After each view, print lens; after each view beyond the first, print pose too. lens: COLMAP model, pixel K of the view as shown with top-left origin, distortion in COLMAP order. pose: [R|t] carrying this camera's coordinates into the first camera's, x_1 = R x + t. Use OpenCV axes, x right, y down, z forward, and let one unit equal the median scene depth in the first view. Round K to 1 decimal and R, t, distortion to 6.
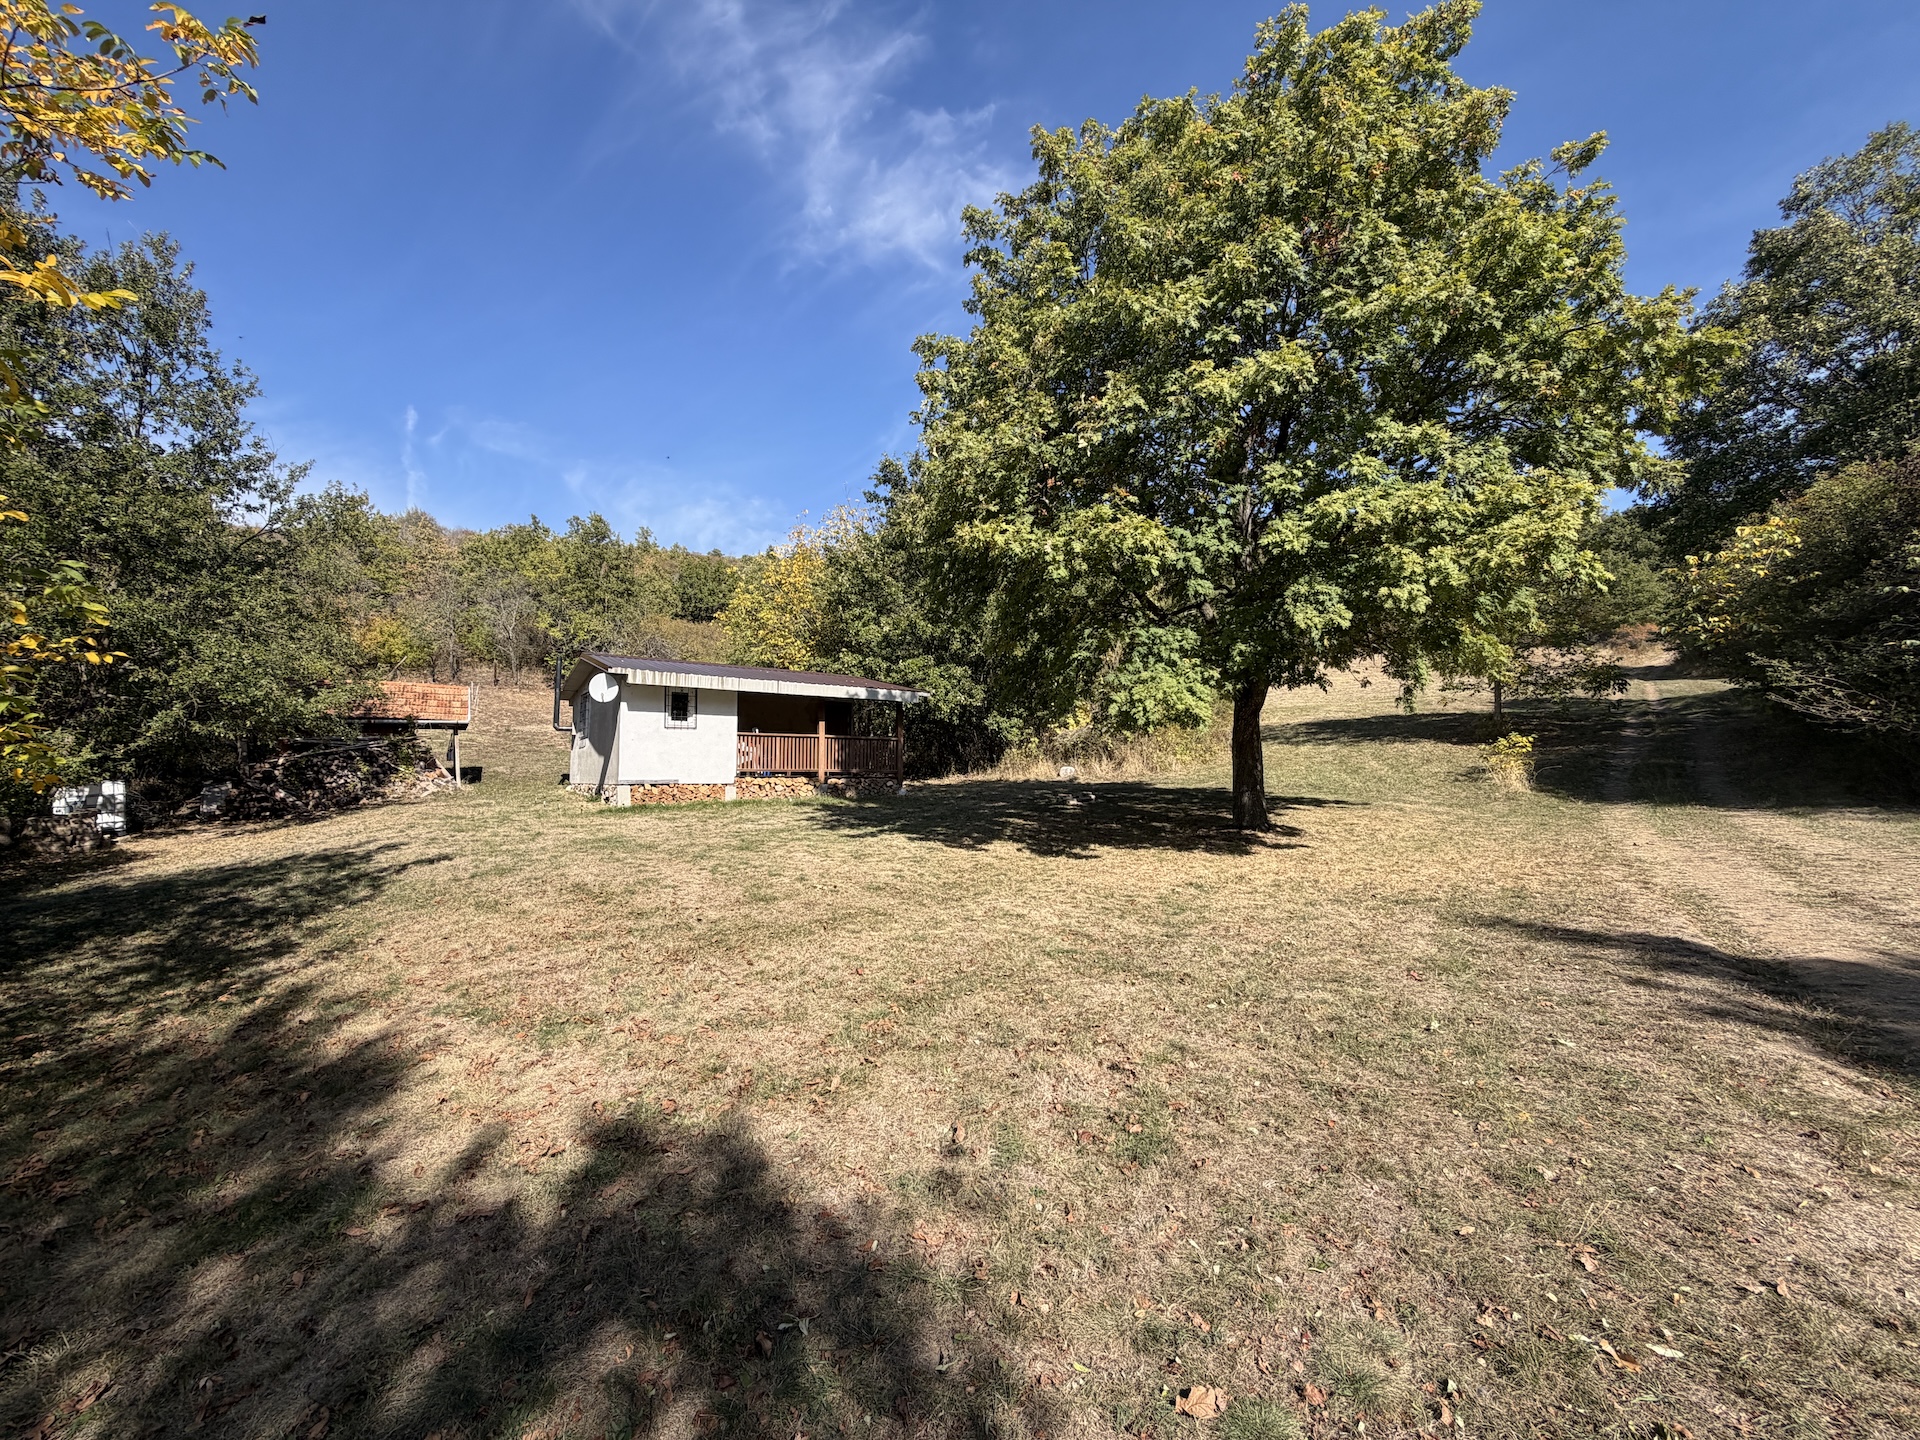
lens RADIAL K [[769.6, 0, 960.0], [0, 769.6, 720.0], [0, 0, 1]] dist [-0.000371, -0.000348]
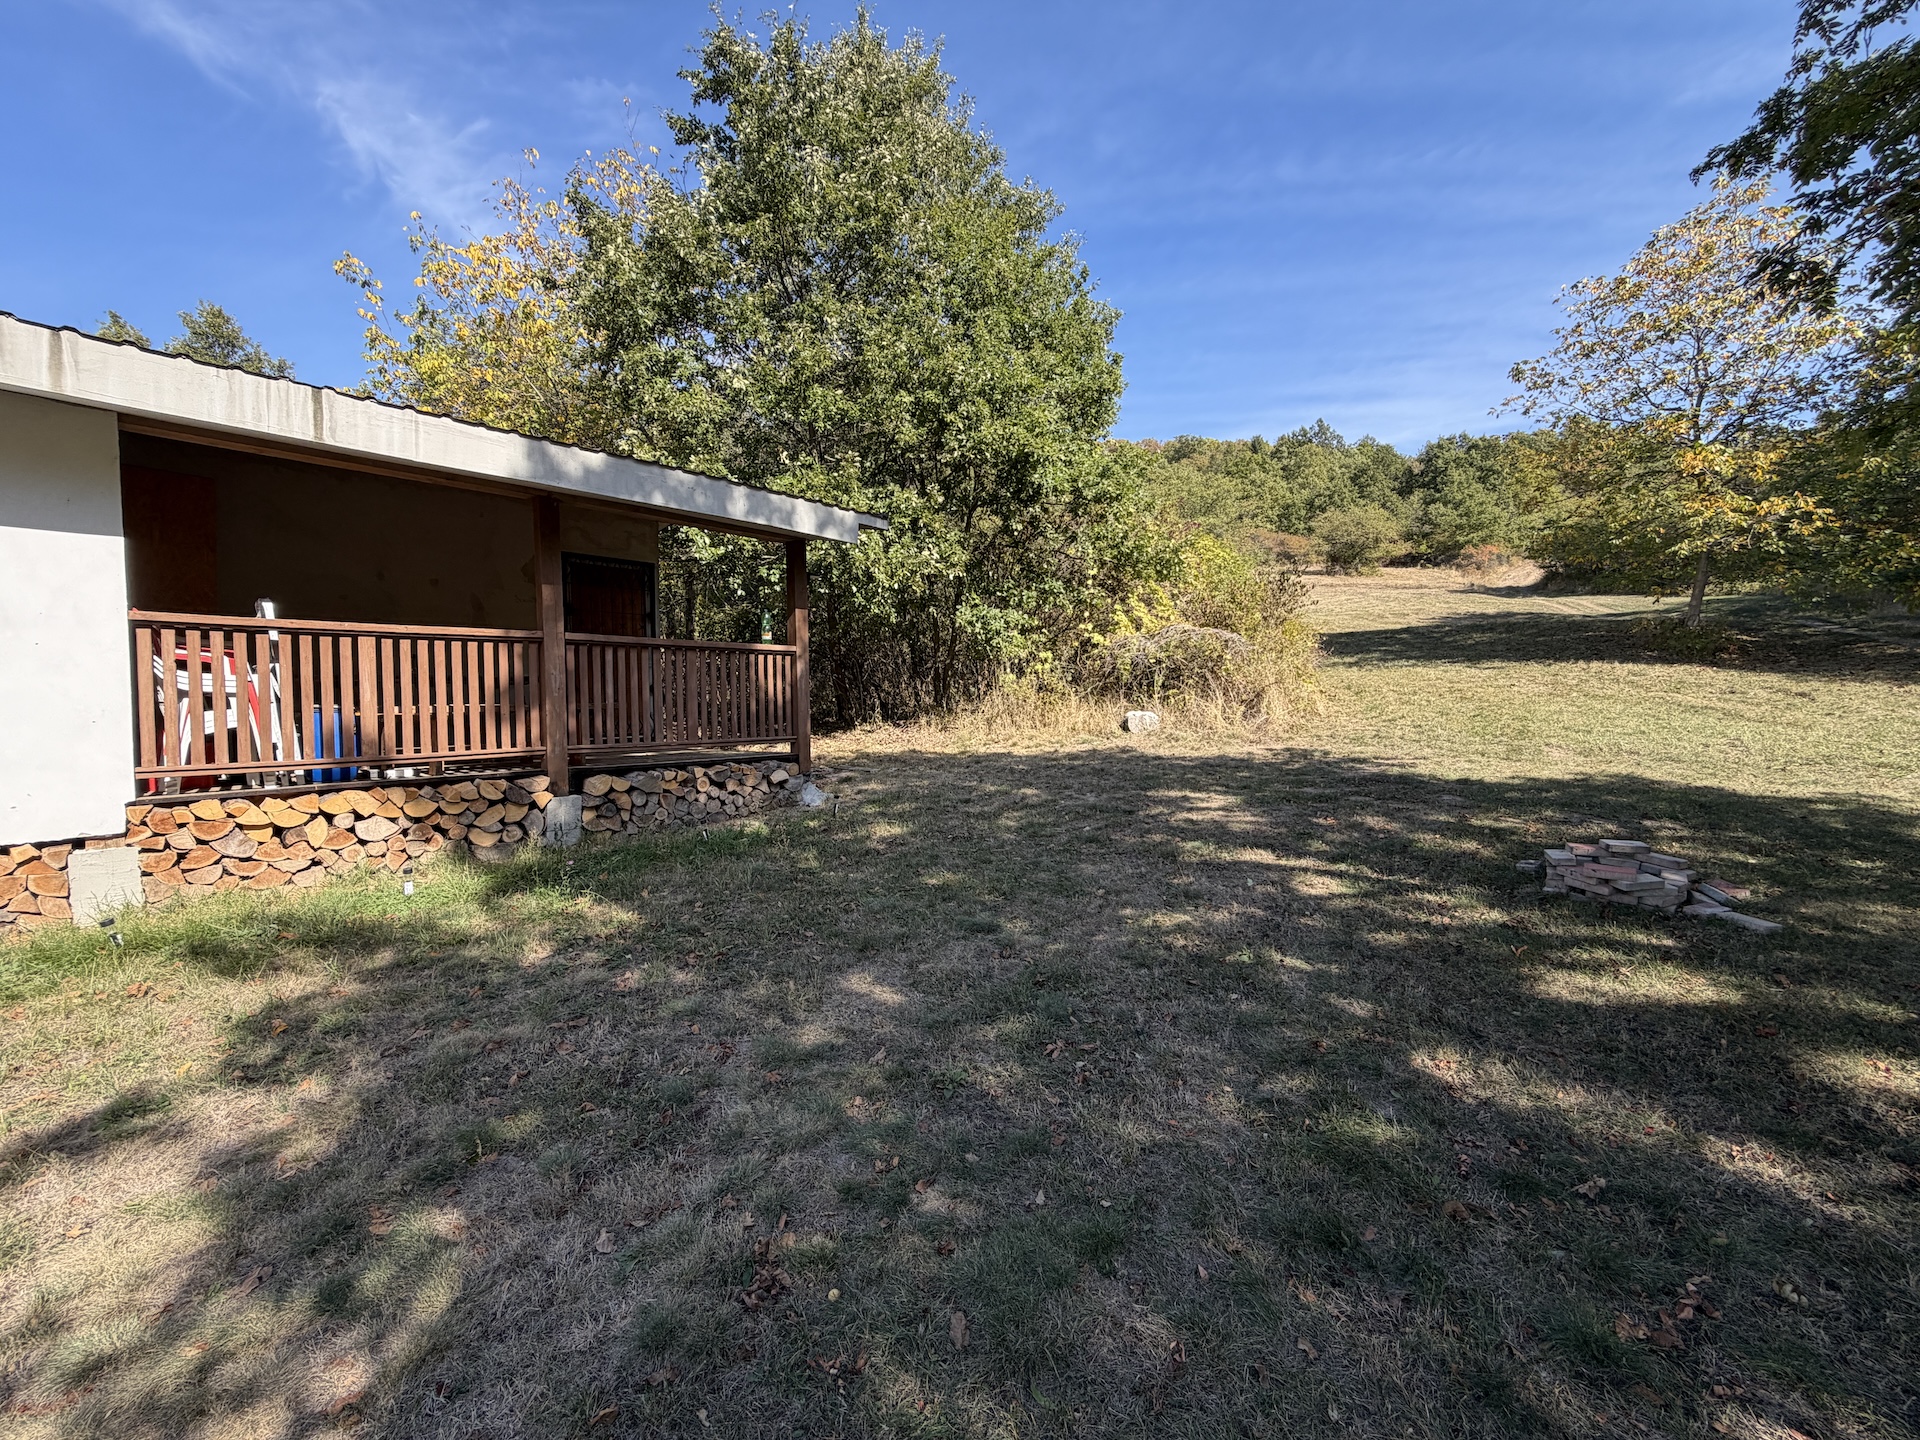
lens RADIAL K [[769.6, 0, 960.0], [0, 769.6, 720.0], [0, 0, 1]] dist [-0.000371, -0.000348]
pose [[0.973311, -0.018277, 0.228763, -0.076049], [-0.005023, 0.994888, 0.100860, 0.018147], [-0.229437, -0.099317, 0.968243, 0.539767]]
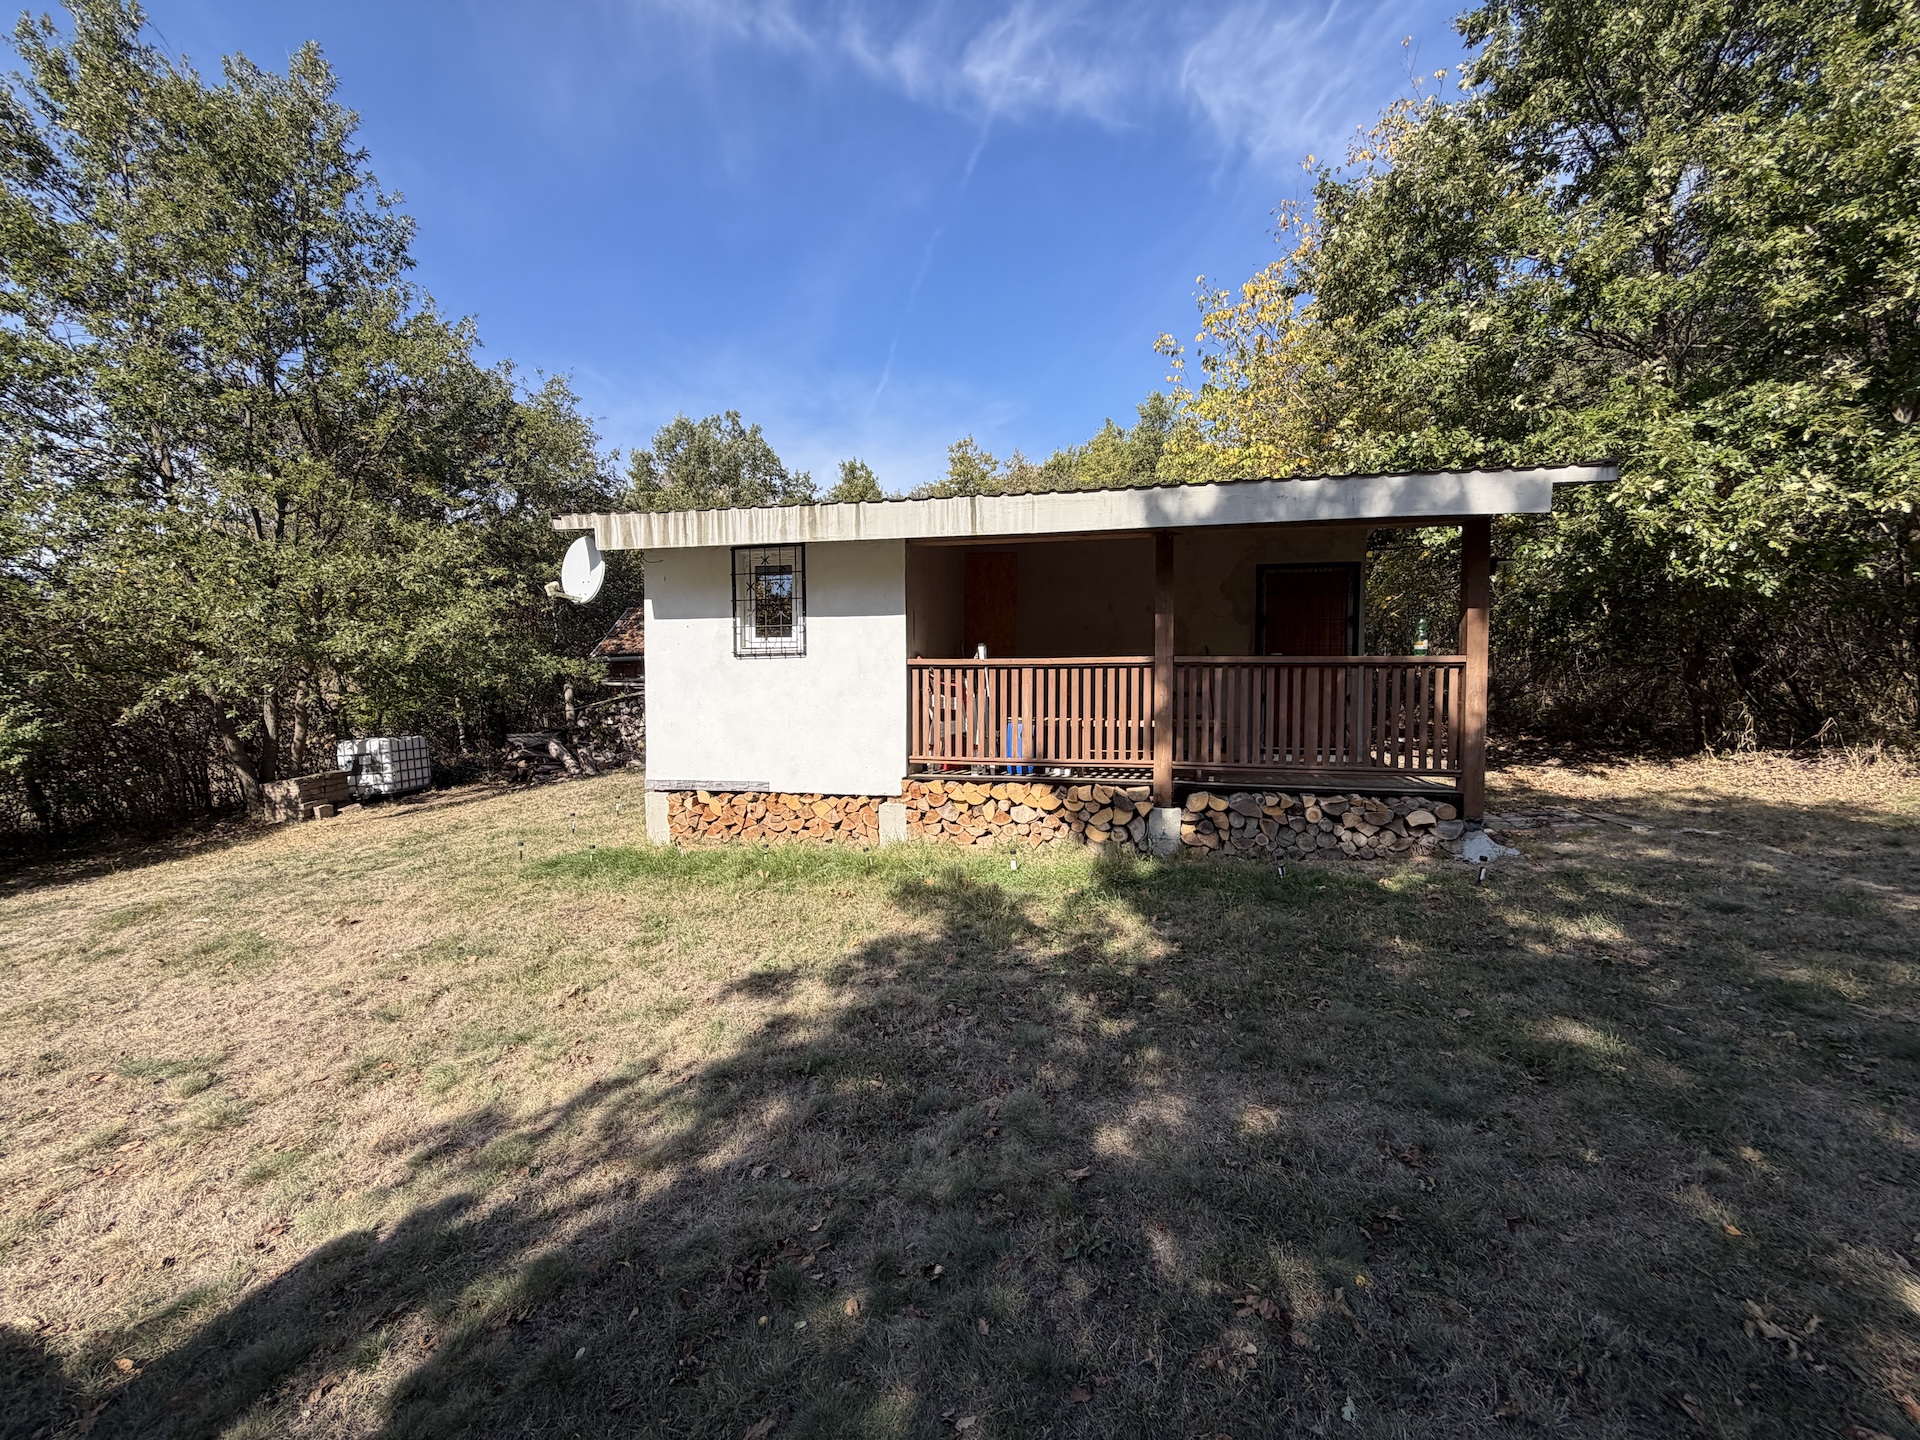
lens RADIAL K [[769.6, 0, 960.0], [0, 769.6, 720.0], [0, 0, 1]] dist [-0.000371, -0.000348]
pose [[0.682048, 0.029829, -0.730699, 0.000379], [0.054058, 0.994378, 0.091052, 0.009561], [0.729307, -0.101602, 0.676601, 0.574664]]
